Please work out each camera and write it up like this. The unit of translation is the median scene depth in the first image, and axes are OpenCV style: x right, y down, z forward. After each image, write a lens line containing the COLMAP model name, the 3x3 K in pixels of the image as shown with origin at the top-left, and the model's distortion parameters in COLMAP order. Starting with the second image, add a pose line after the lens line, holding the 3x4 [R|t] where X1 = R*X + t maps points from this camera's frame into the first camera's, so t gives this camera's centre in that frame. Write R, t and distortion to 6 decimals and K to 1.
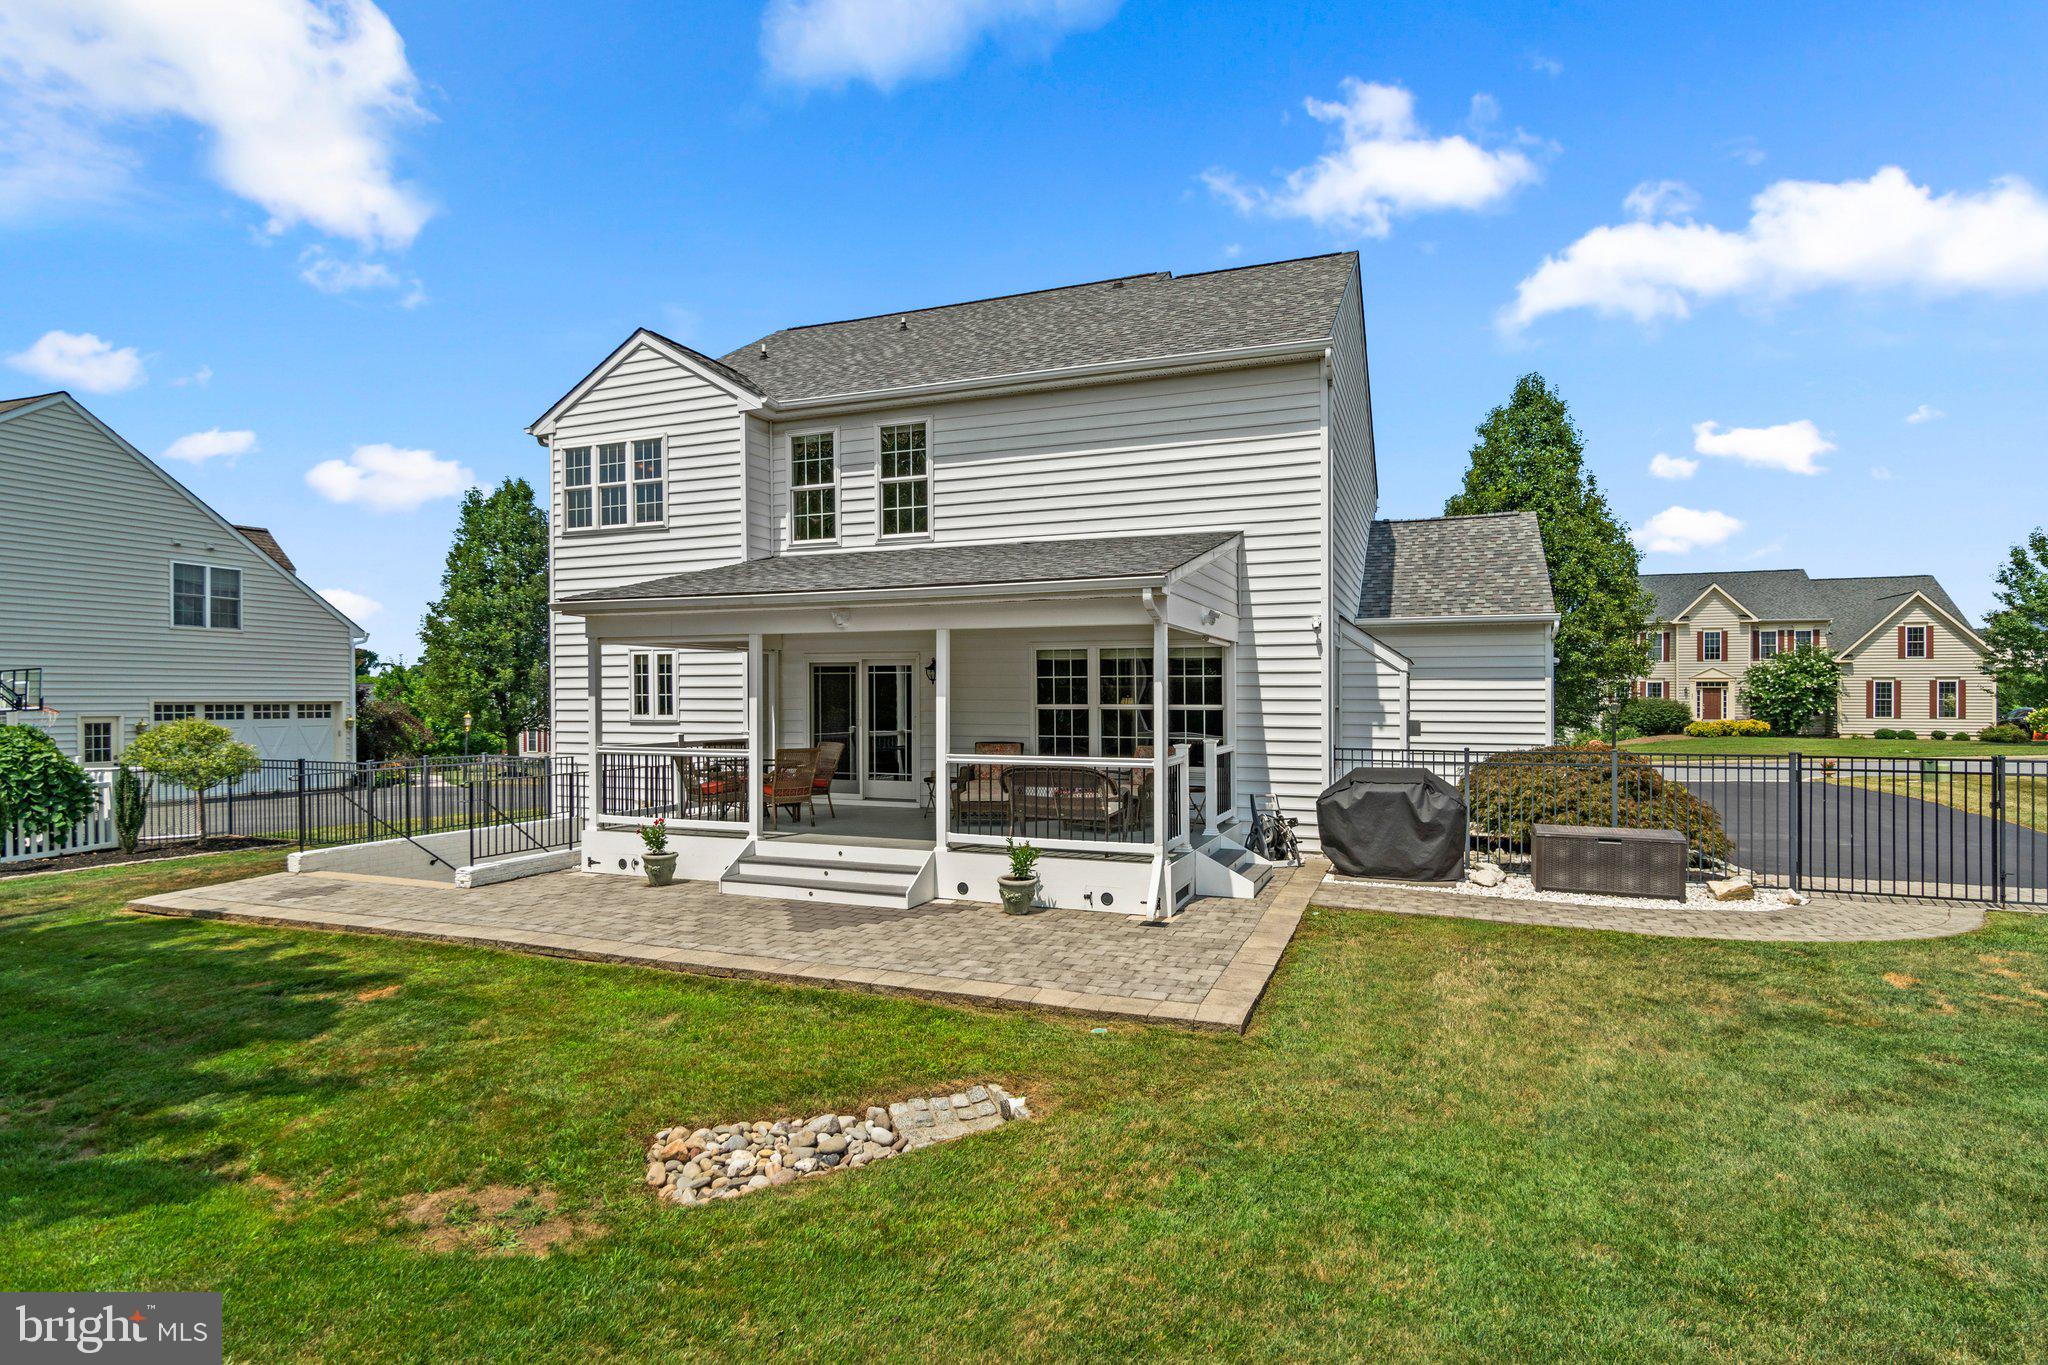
lens RADIAL K [[1063.6, 0, 1024.0], [0, 1063.6, 682.5], [0, 0, 1]] dist [-0.001851, -0.000558]
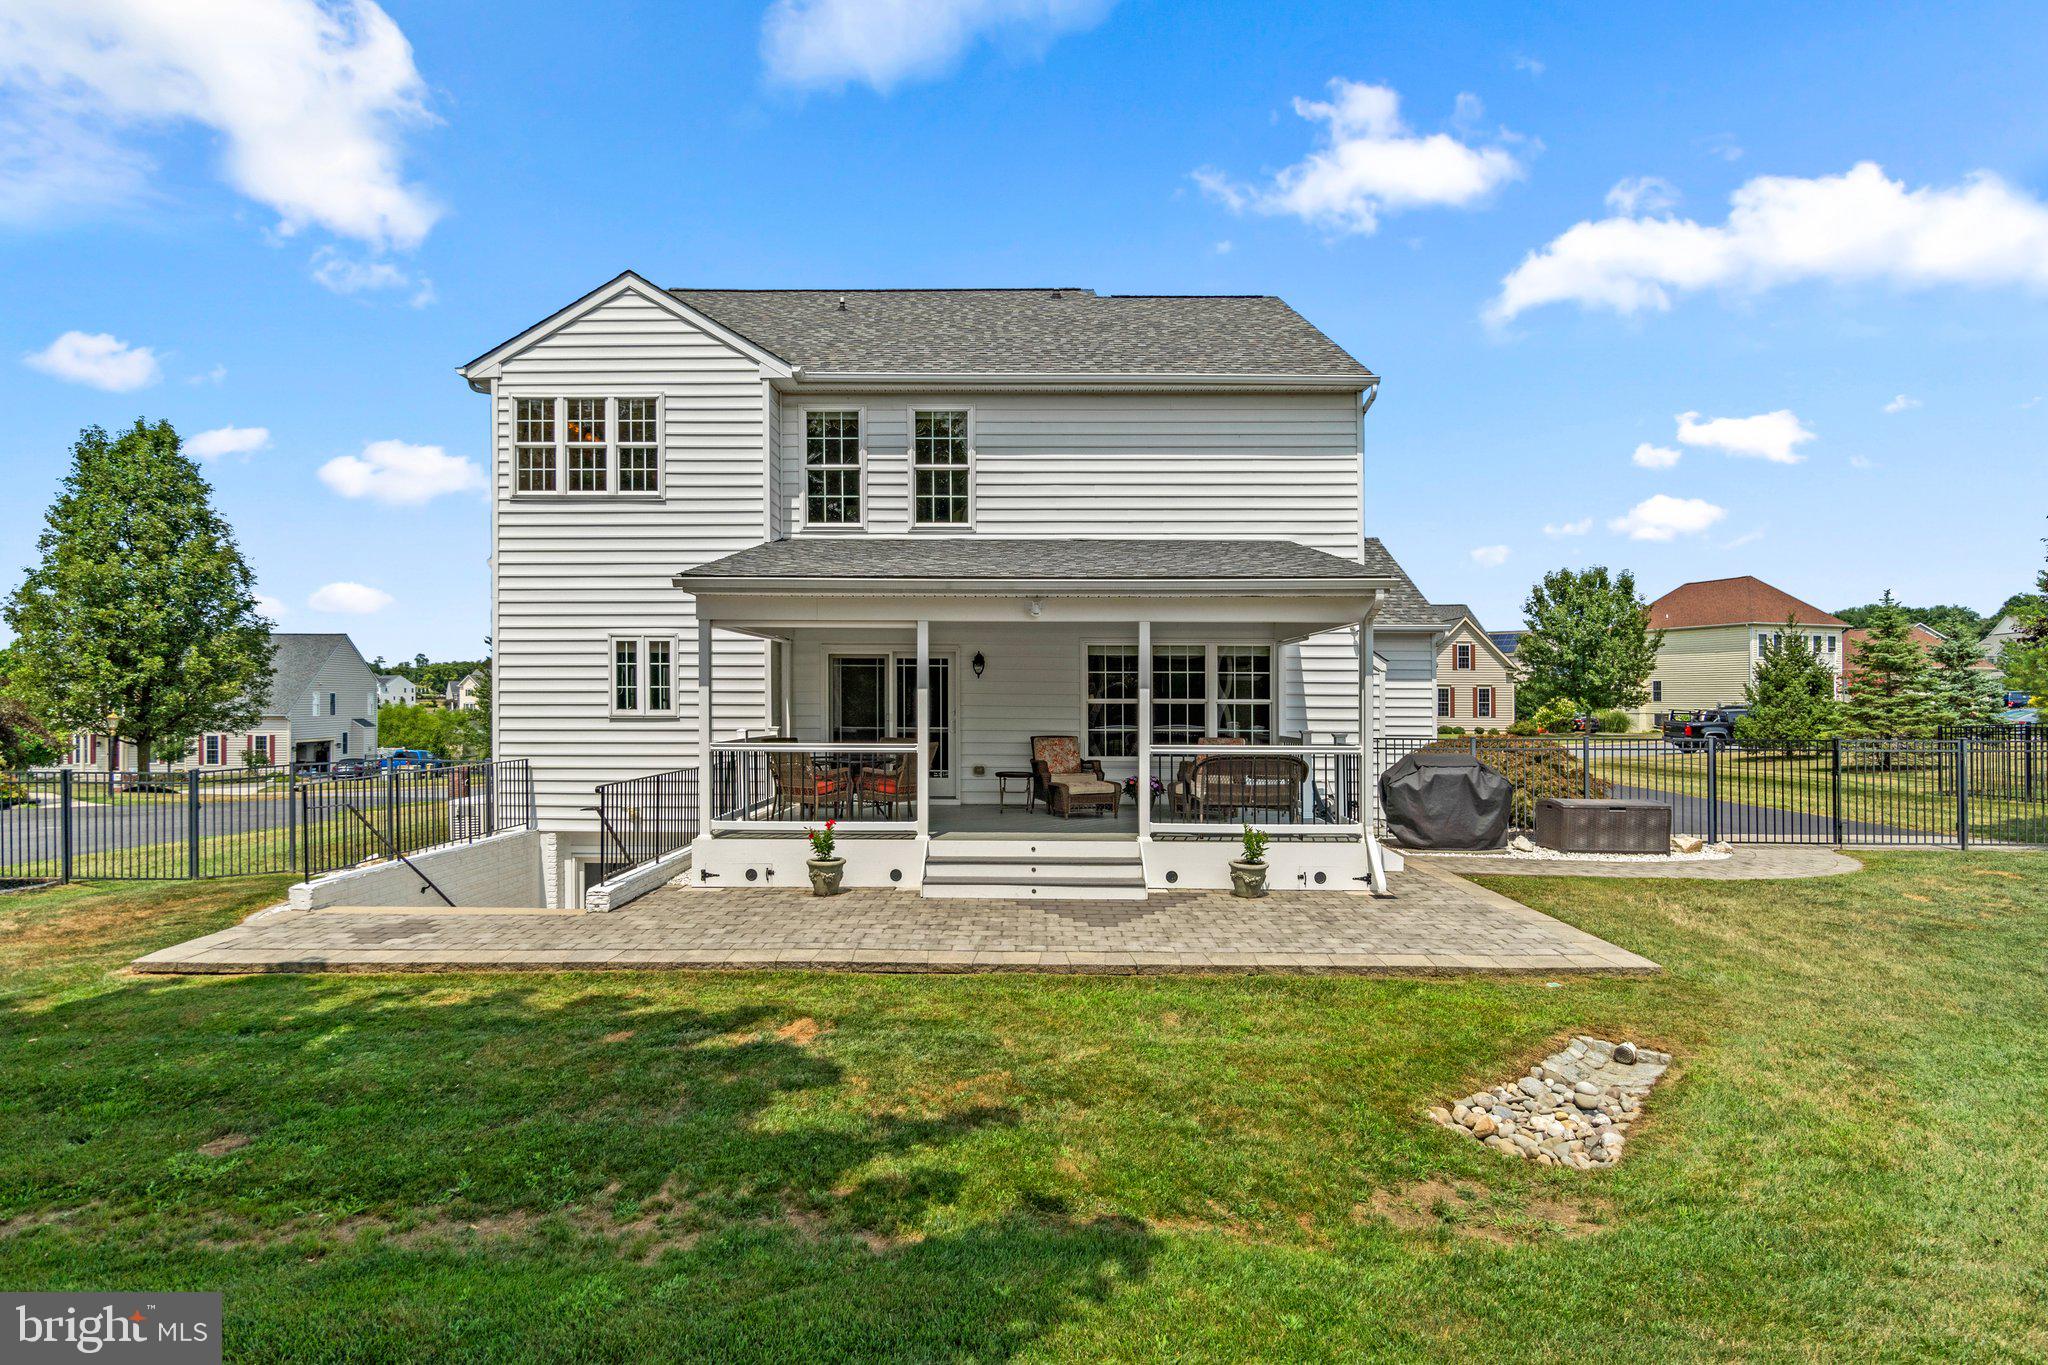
lens RADIAL K [[1052.4, 0, 1007.2], [0, 1052.4, 676.3], [0, 0, 1]] dist [-0.003198, 0.000151]
pose [[0.933374, 0.011896, 0.358708, -0.397222], [-0.008680, 0.999906, -0.010576, 0.009667], [-0.358800, 0.006758, 0.933390, 0.081076]]
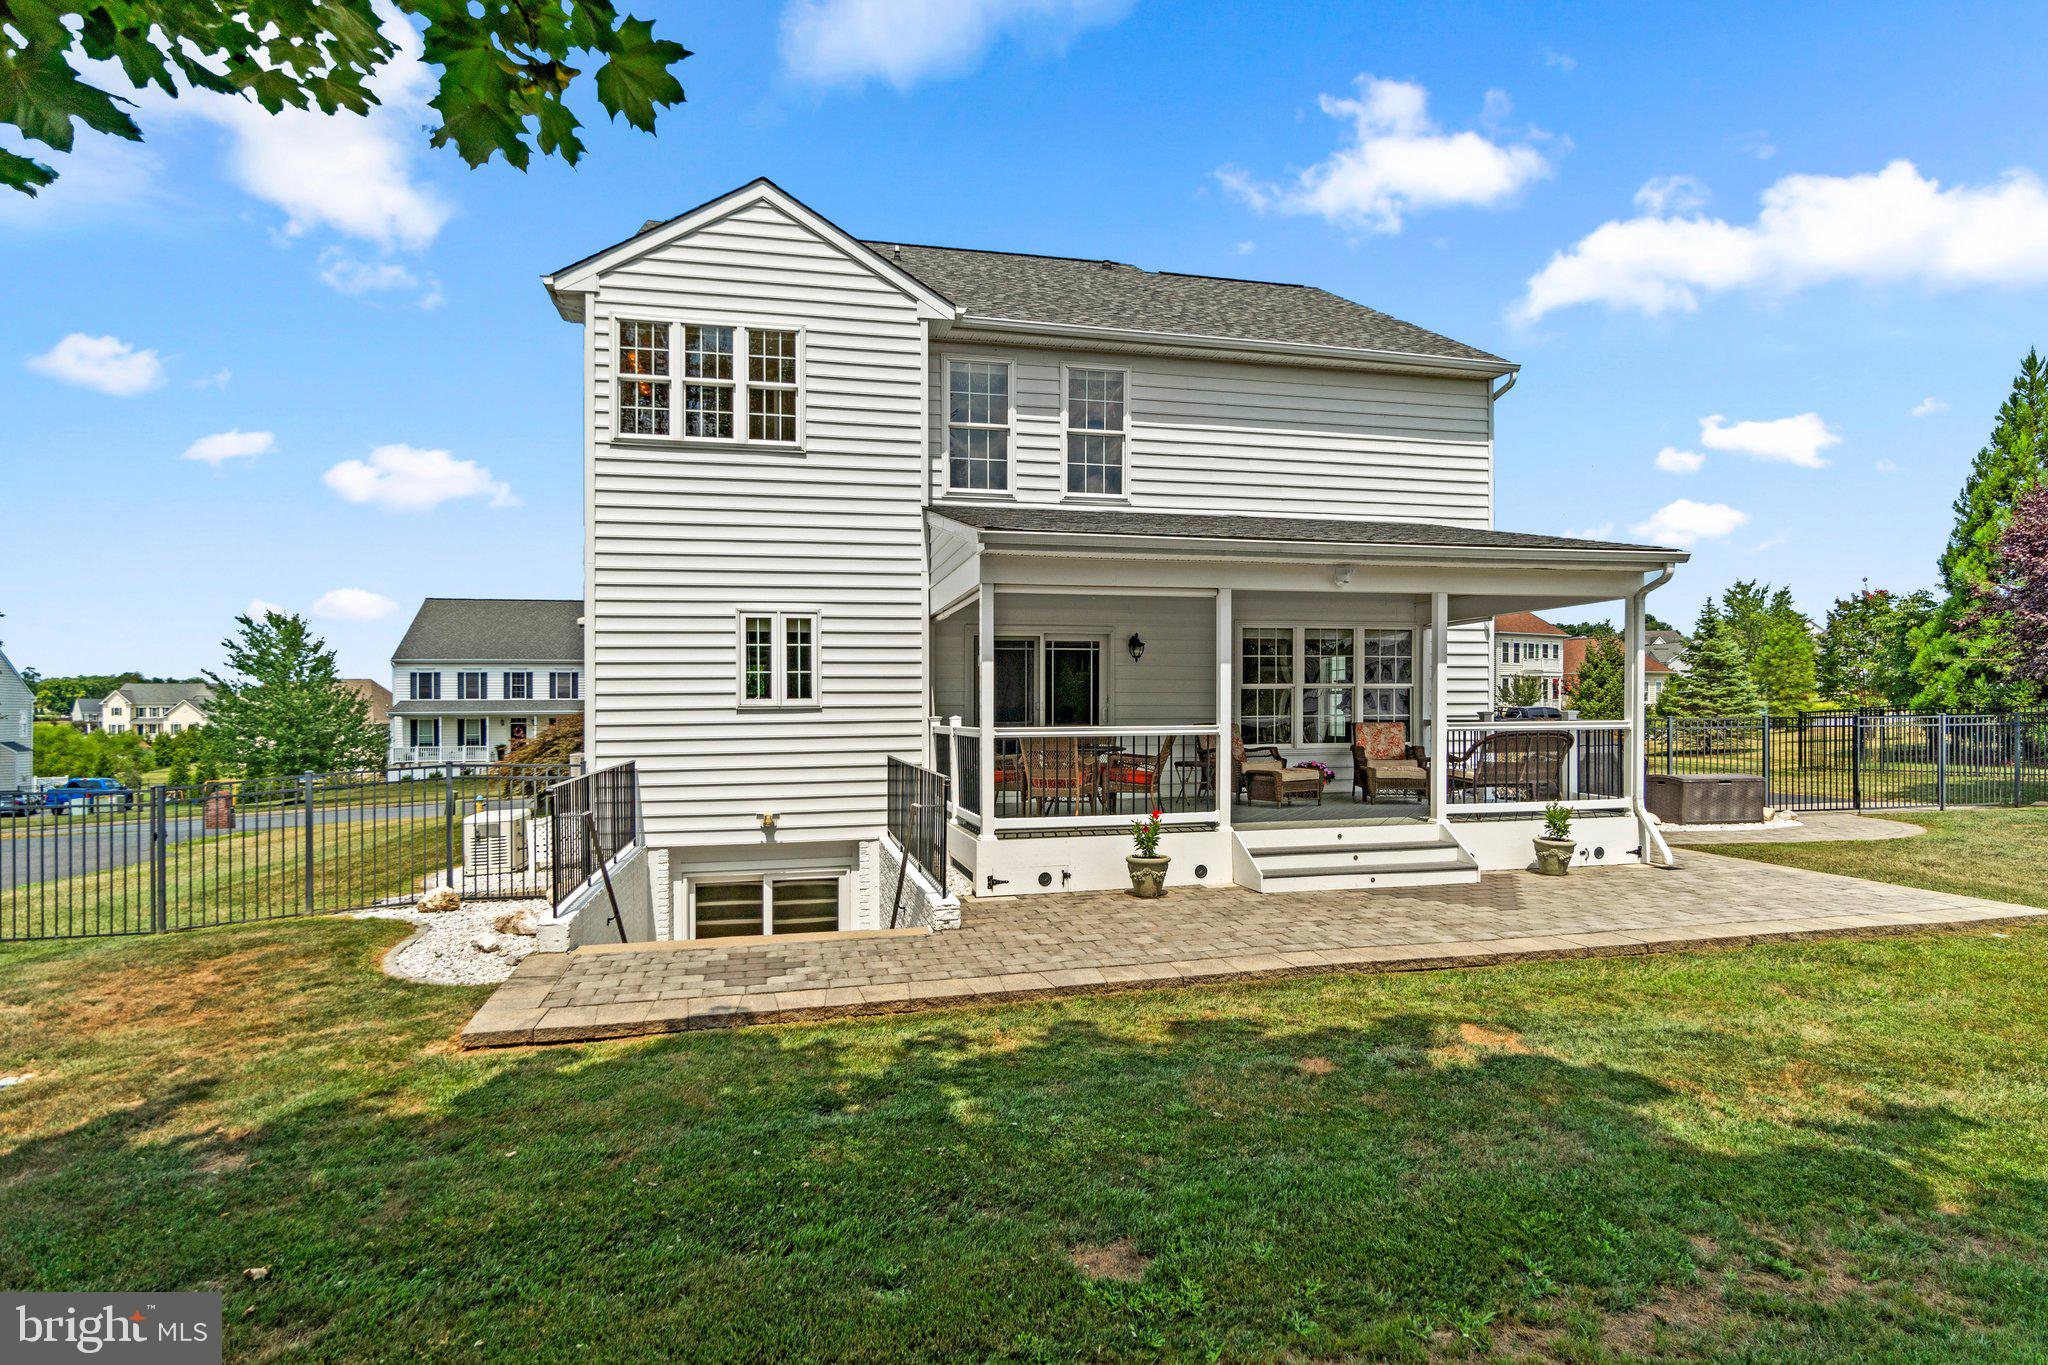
lens RADIAL K [[1063.6, 0, 1024.0], [0, 1063.6, 682.5], [0, 0, 1]] dist [-0.001851, -0.000558]
pose [[0.817143, 0.008469, 0.576373, -0.669749], [0.001298, 0.999863, -0.016531, 0.033133], [-0.576434, 0.014256, 0.817019, 0.306095]]
